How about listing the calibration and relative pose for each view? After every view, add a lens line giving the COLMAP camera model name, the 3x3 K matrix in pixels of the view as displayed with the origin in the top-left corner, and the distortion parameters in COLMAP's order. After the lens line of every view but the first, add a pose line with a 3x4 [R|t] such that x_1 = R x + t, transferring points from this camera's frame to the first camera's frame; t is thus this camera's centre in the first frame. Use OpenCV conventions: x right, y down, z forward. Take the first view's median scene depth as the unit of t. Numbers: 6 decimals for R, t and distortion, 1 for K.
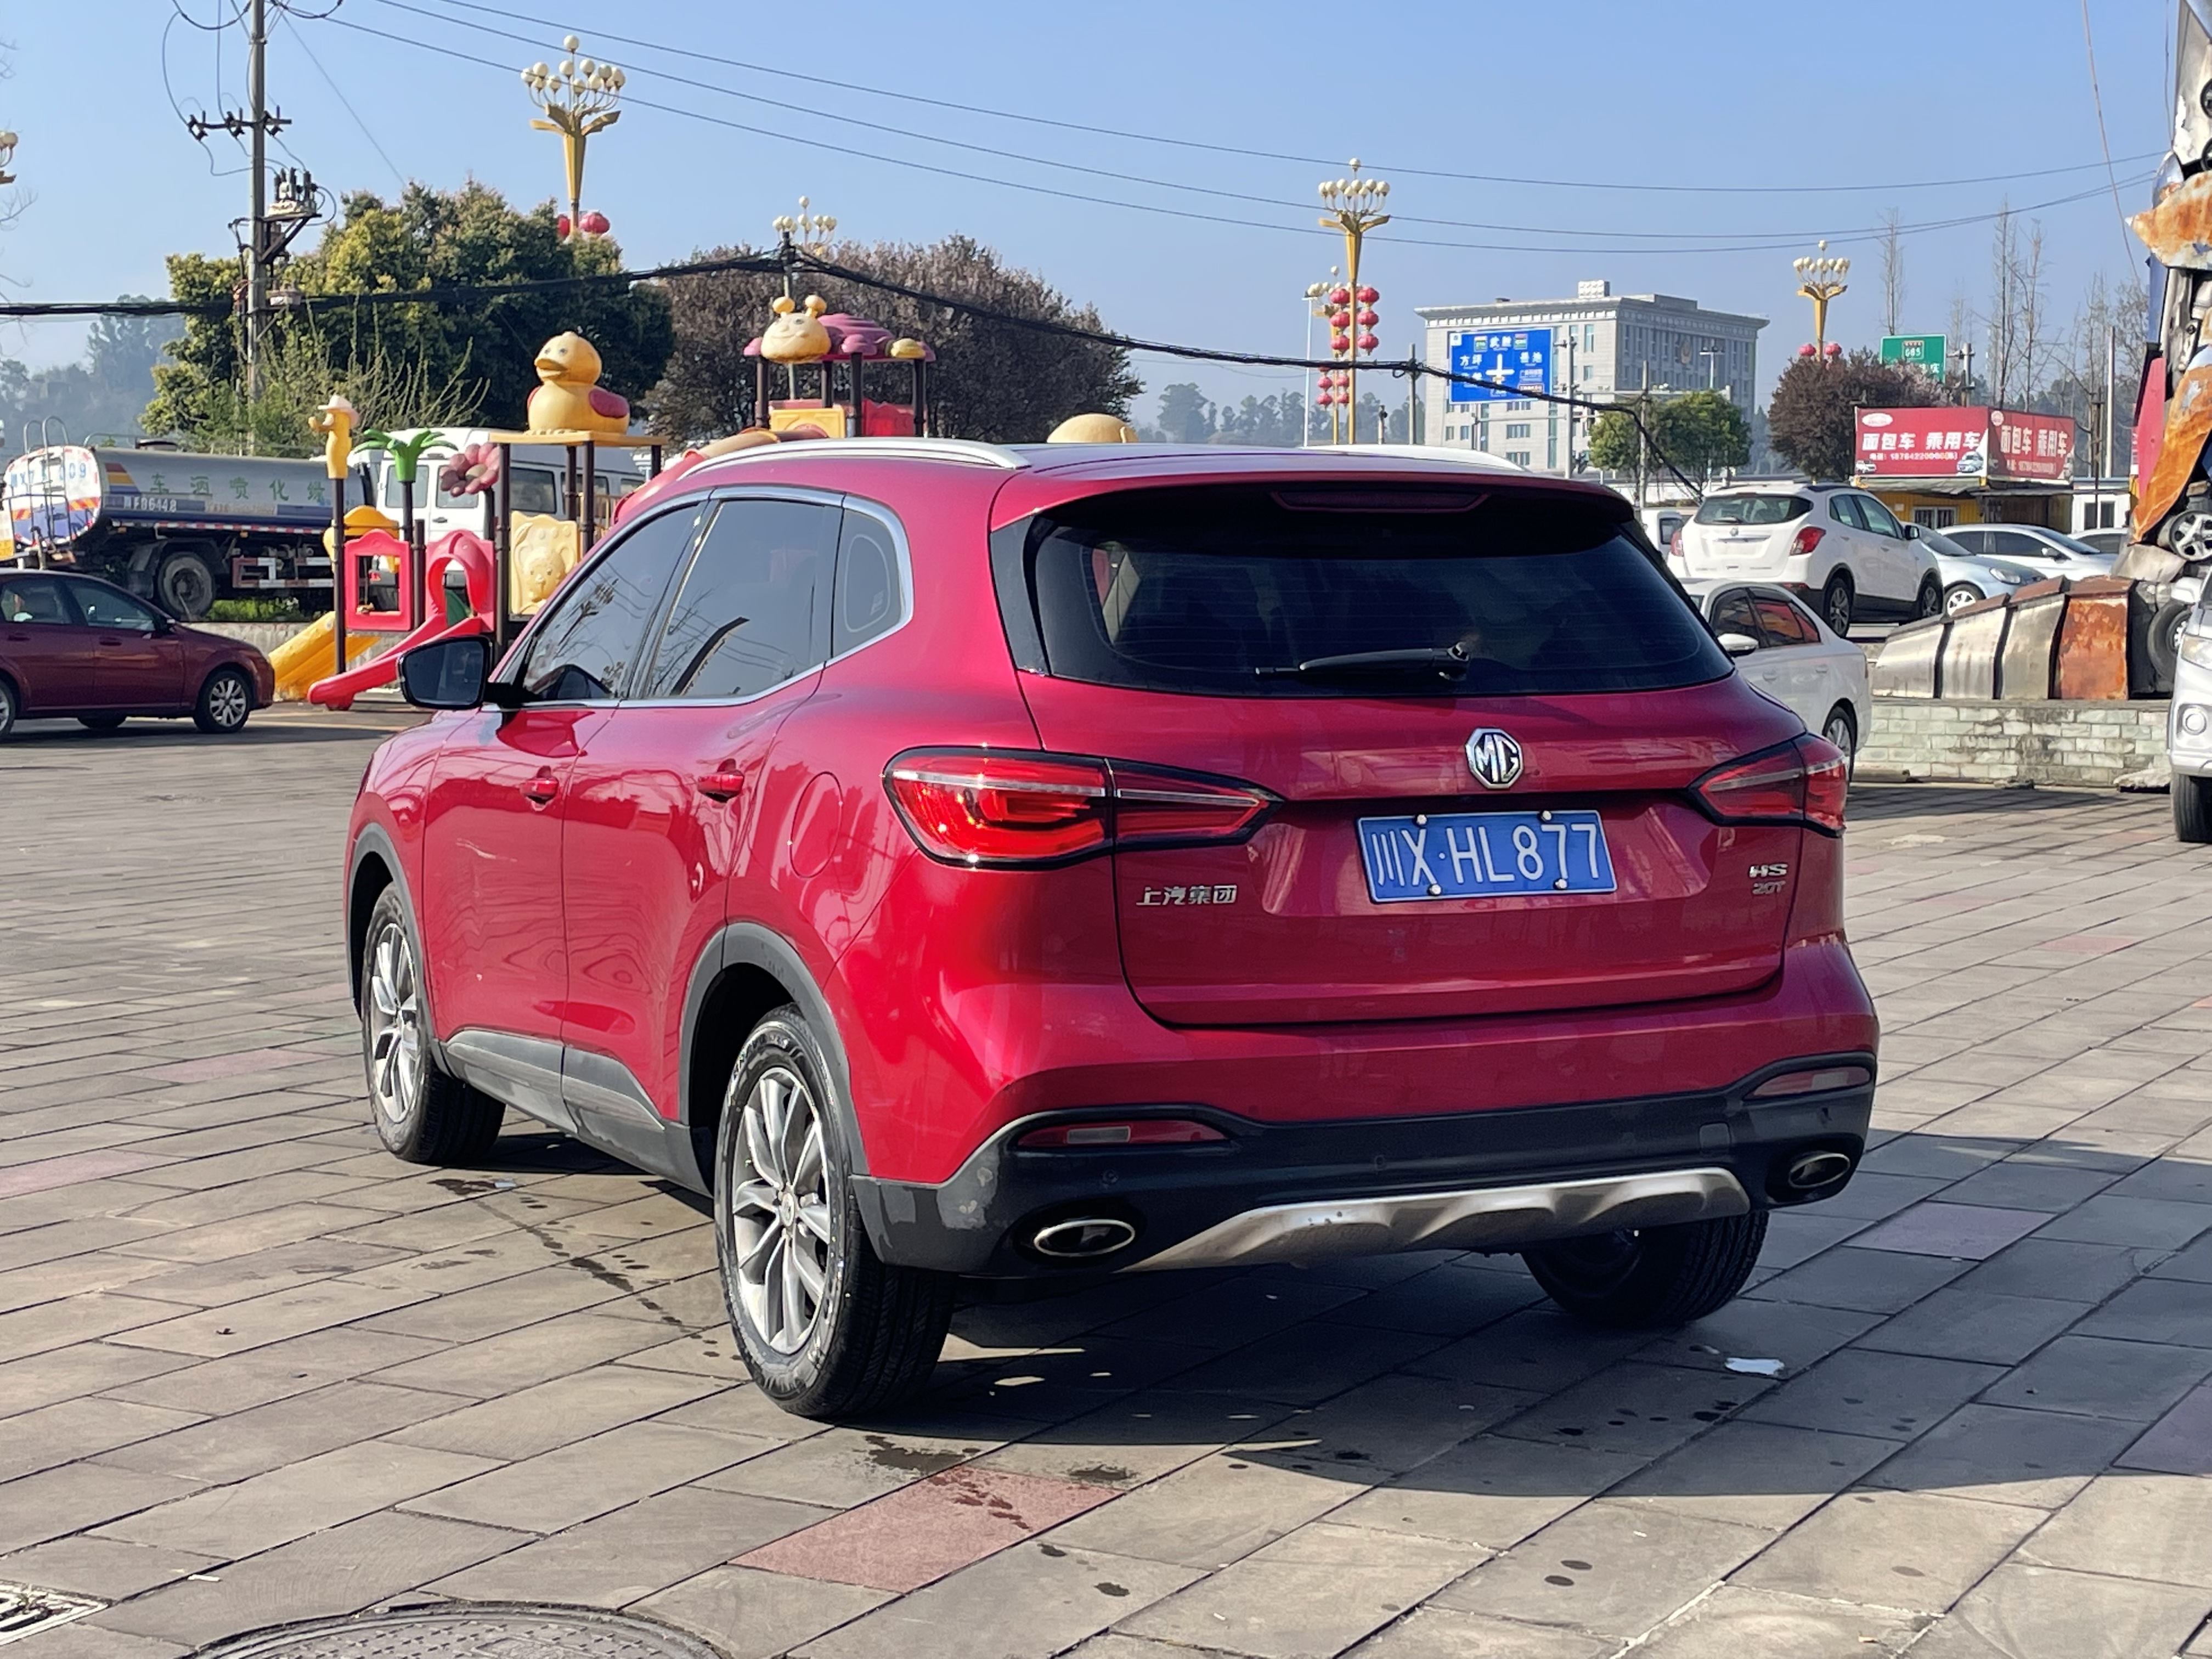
lens RADIAL K [[3414.4, 0, 1128.1], [0, 3414.4, 830.9], [0, 0, 1]] dist [0.127951, -0.245561]
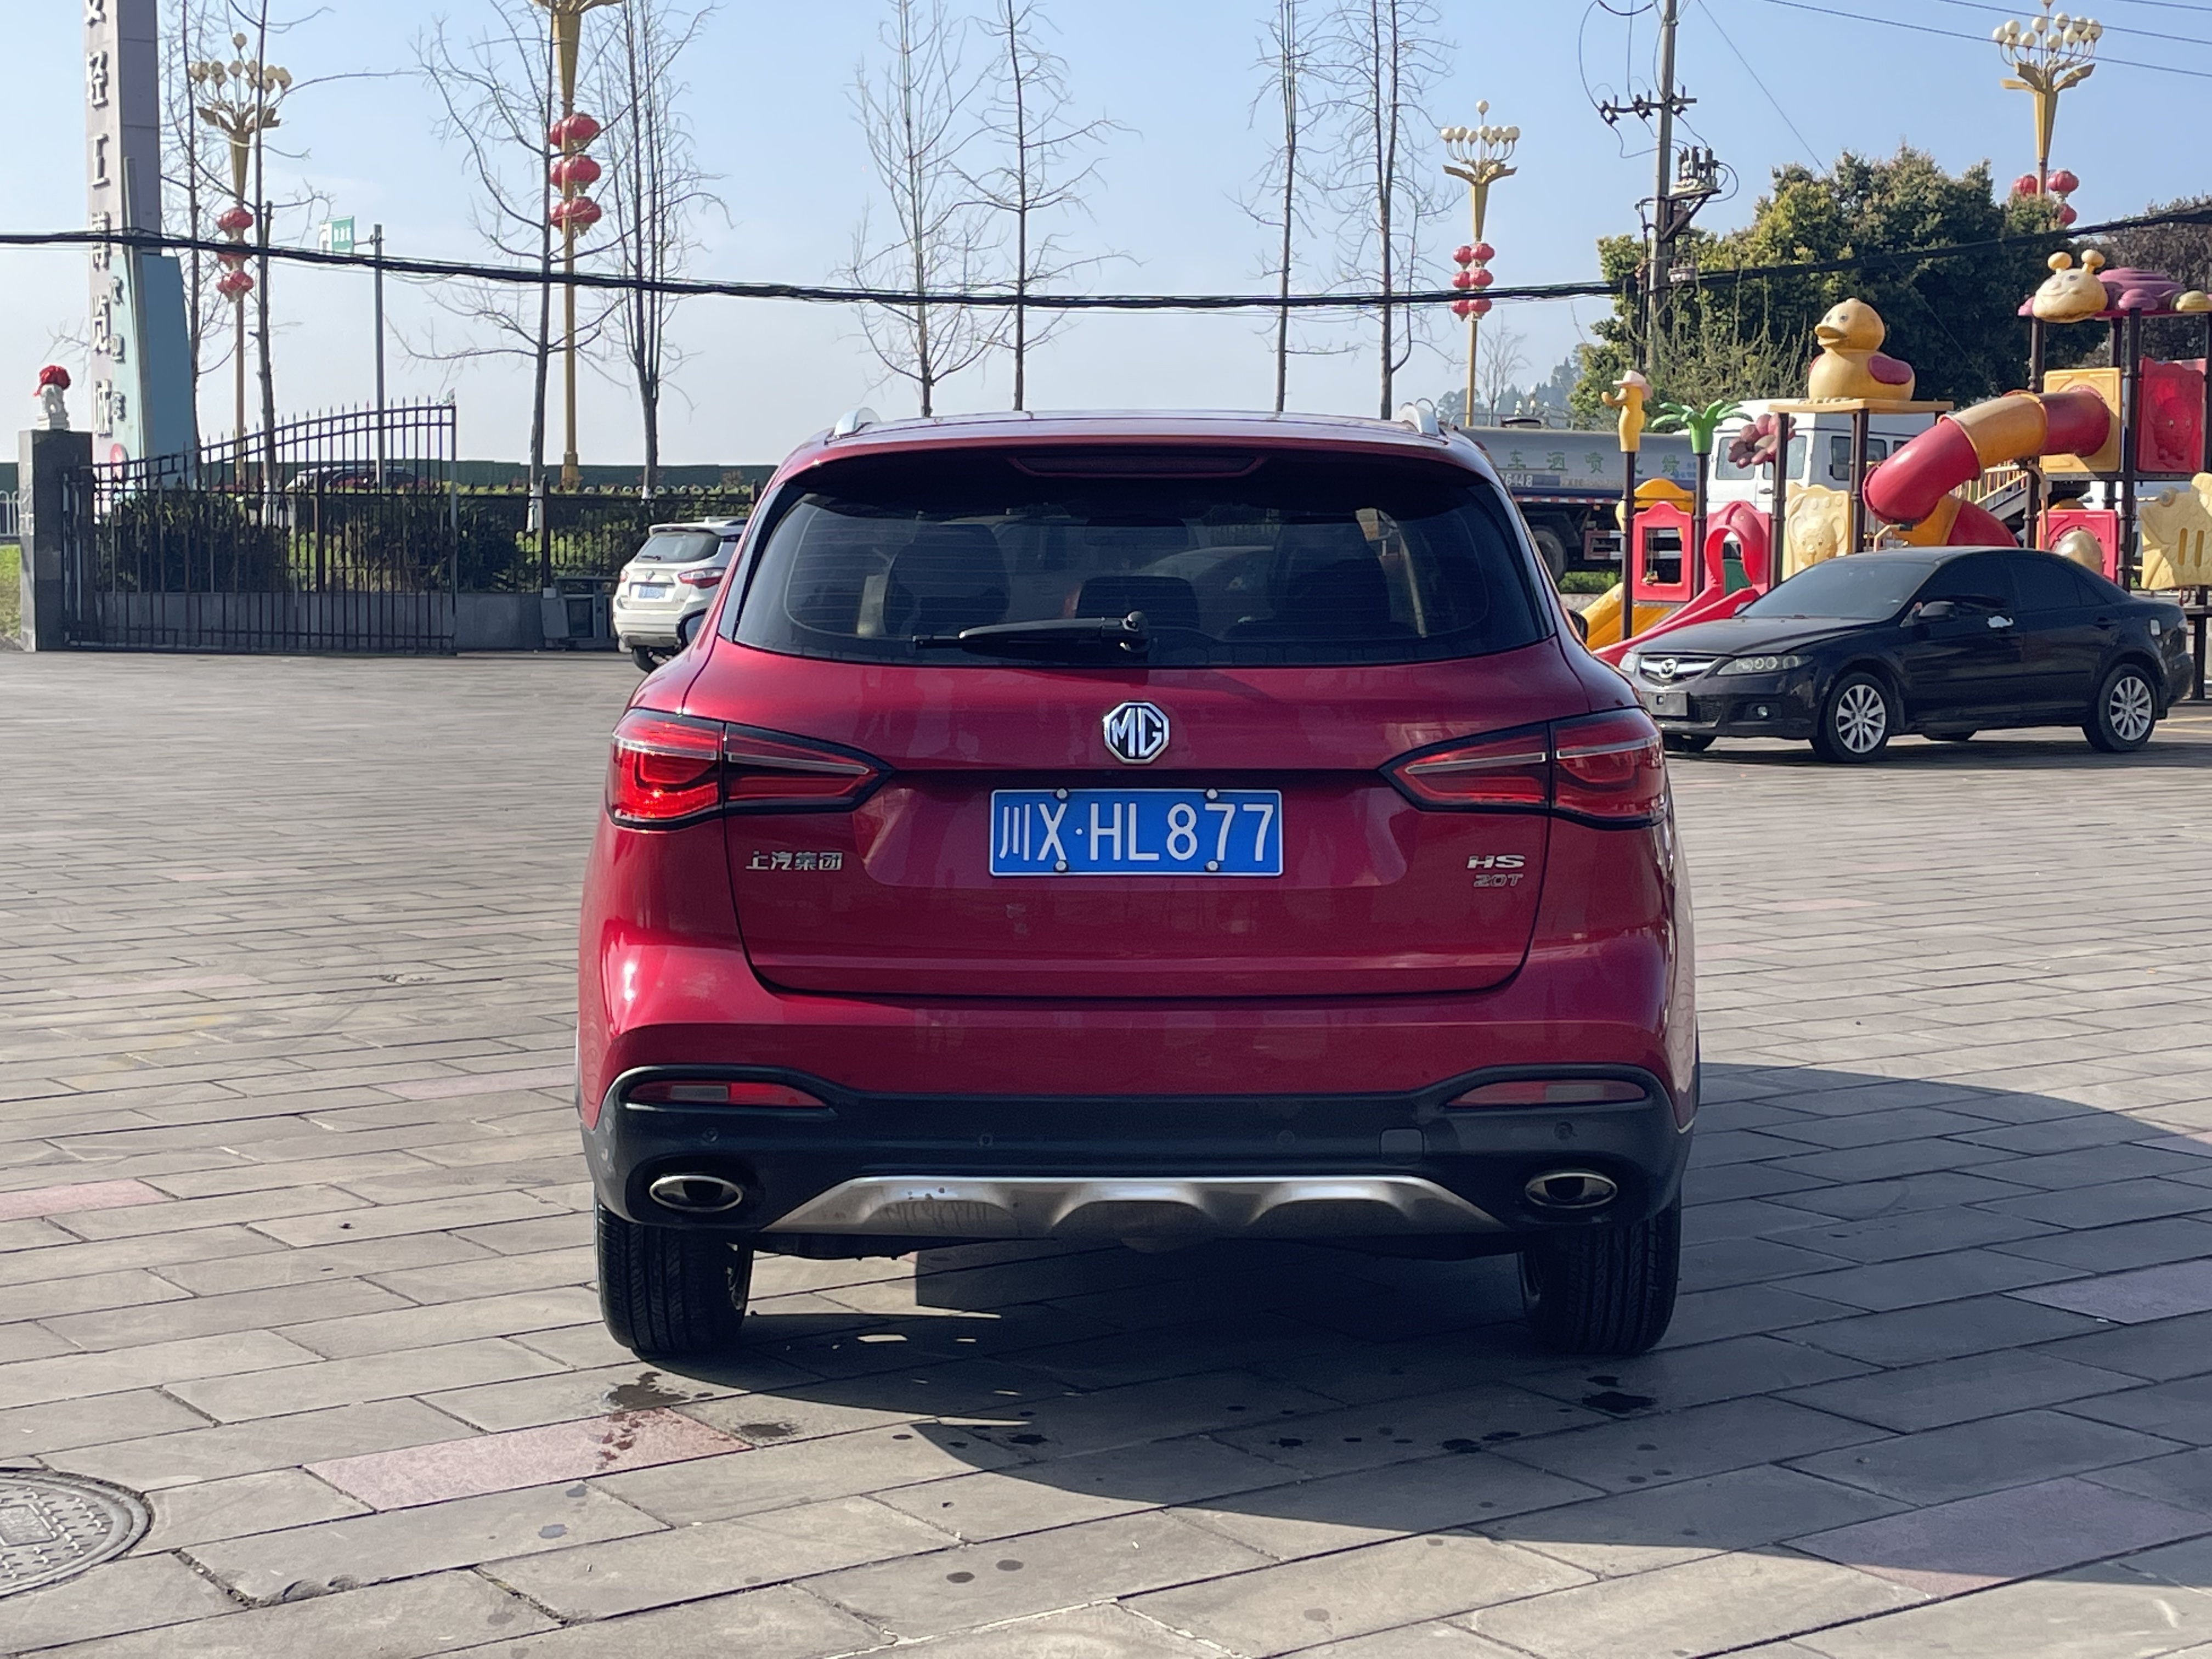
lens RADIAL K [[3414.4, 0, 1128.1], [0, 3414.4, 830.9], [0, 0, 1]] dist [0.127951, -0.245561]
pose [[0.902859, 0.035674, -0.428454, 0.059681], [-0.032151, 0.999363, 0.015461, -0.000956], [0.428733, -0.000184, 0.903431, 0.014966]]
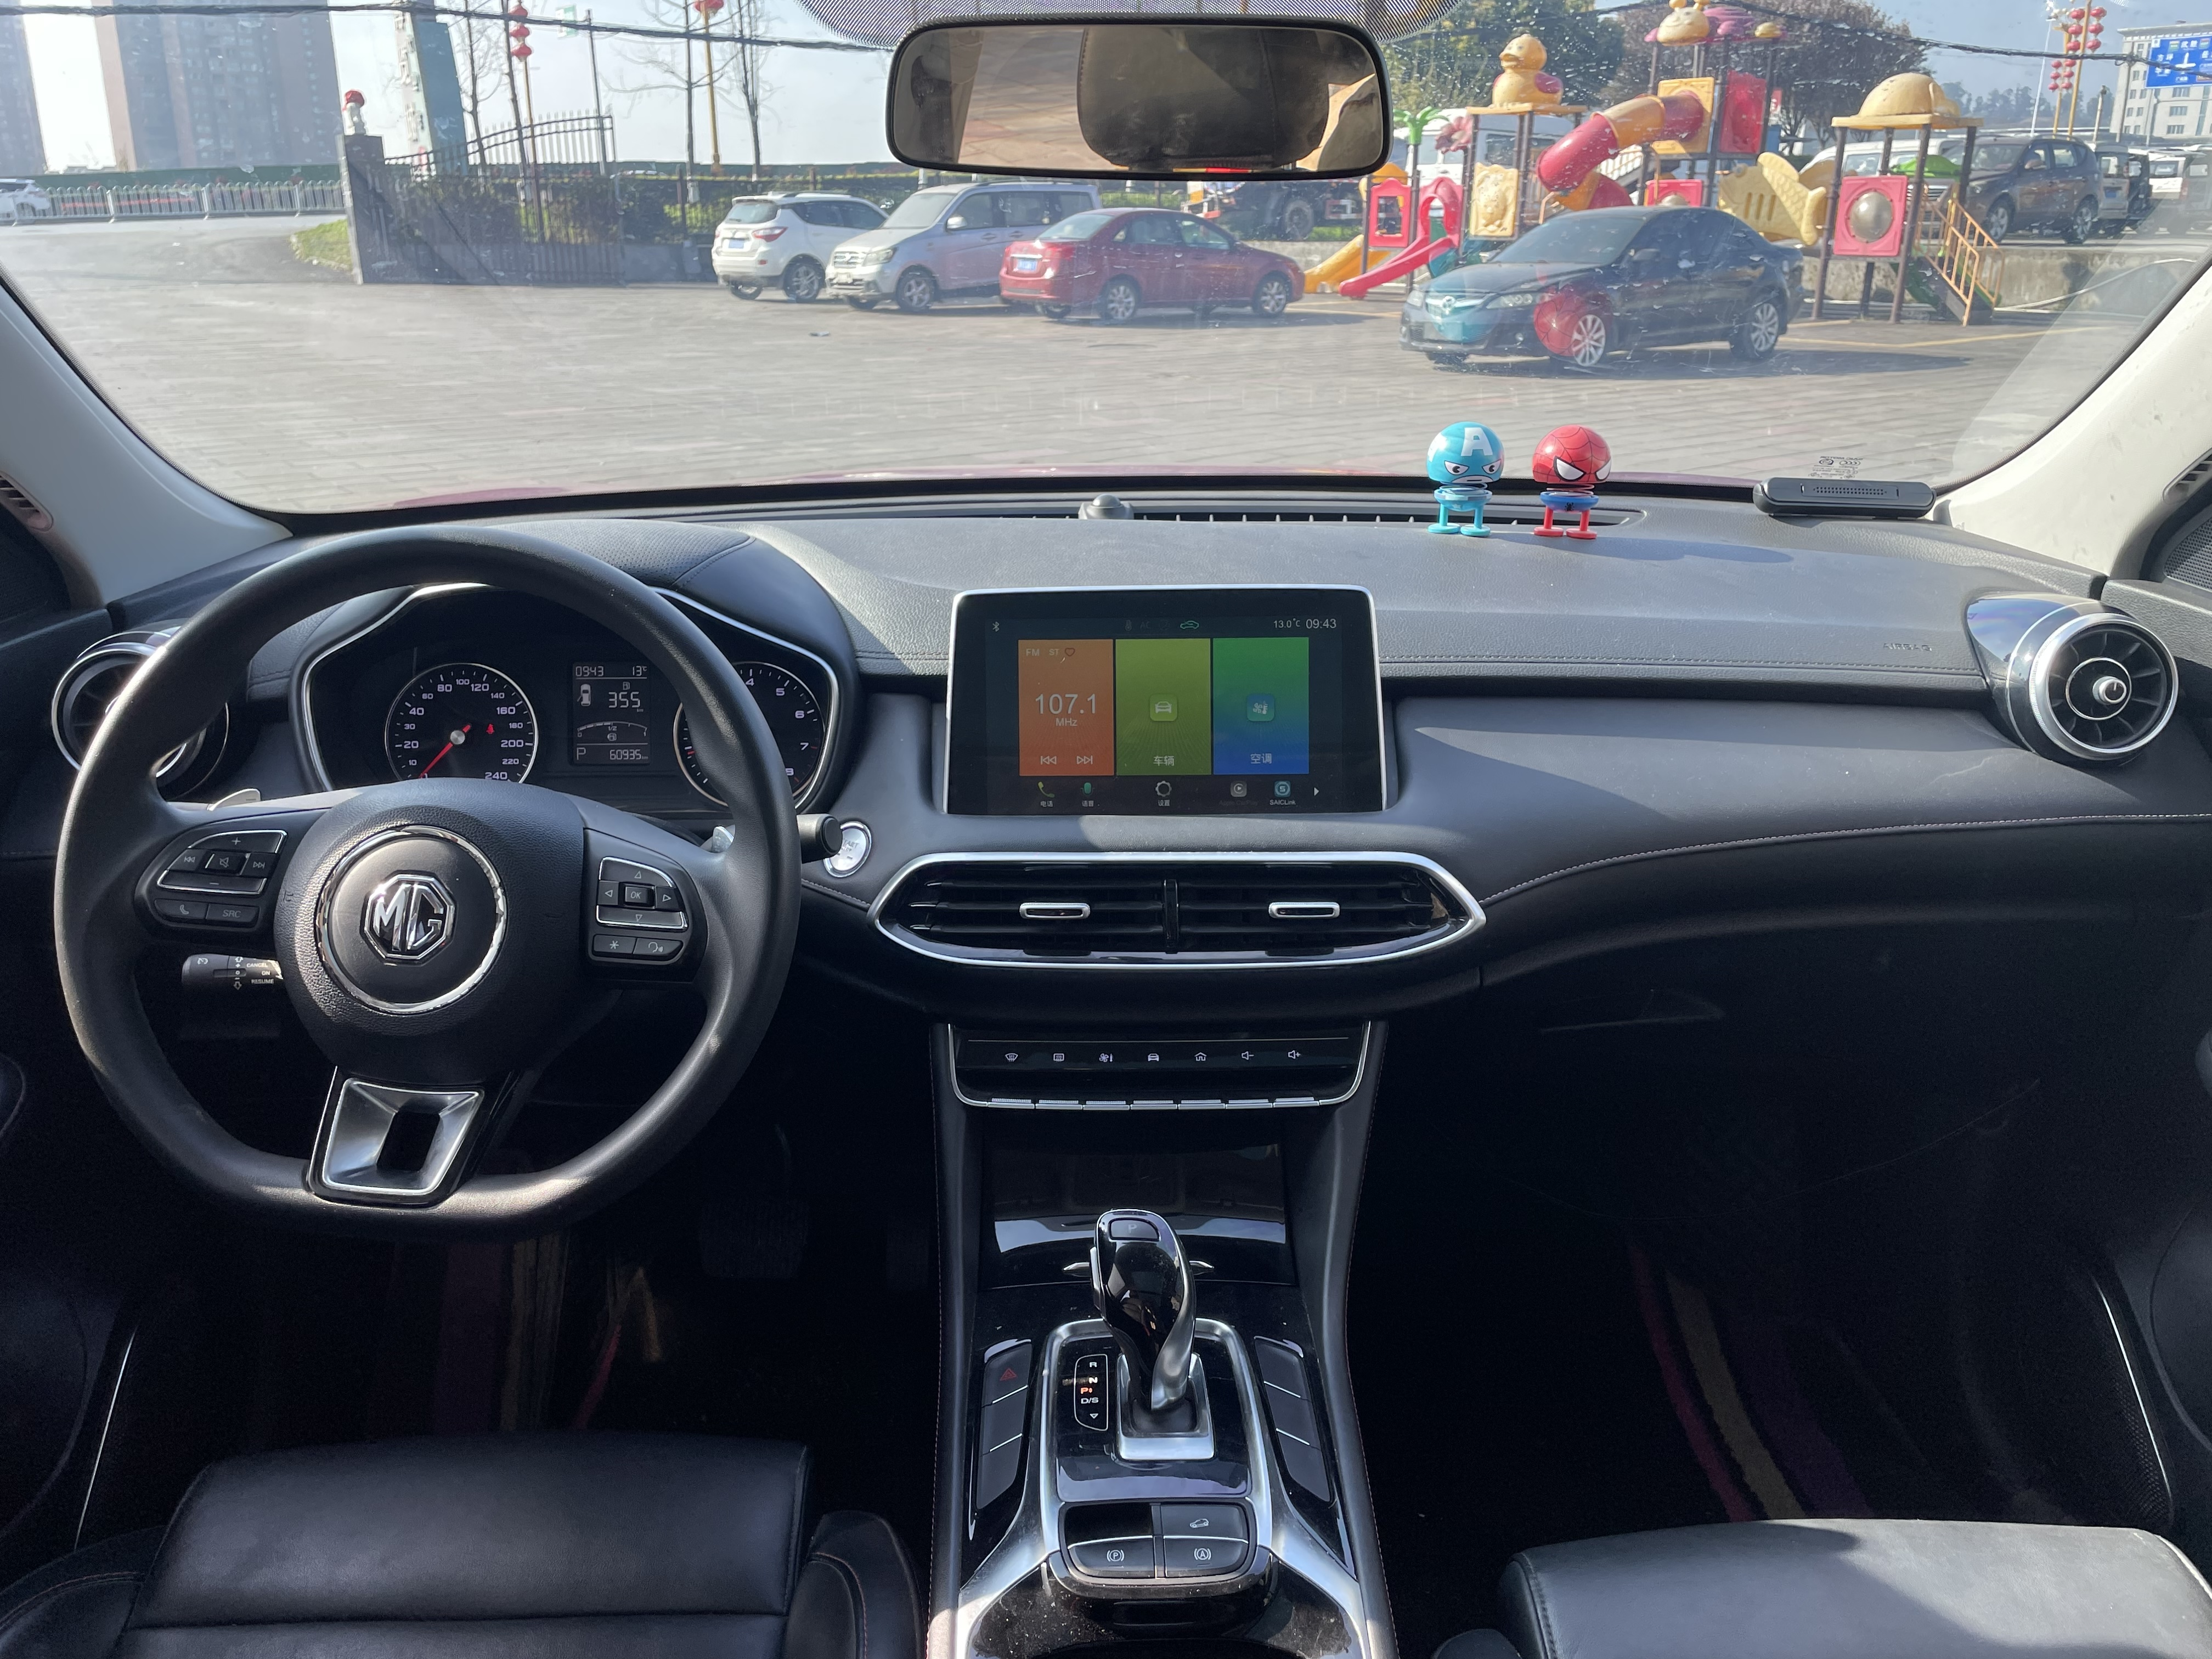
lens RADIAL K [[1677.0, 0, 1106.0], [0, 1677.0, 829.5], [0, 0, 1]] dist [0.095030, -0.130213]
pose [[0.916688, 0.131802, -0.377241, -0.004963], [-0.024305, 0.960682, 0.276587, -0.010434], [0.398863, -0.244375, 0.883849, 0.149626]]
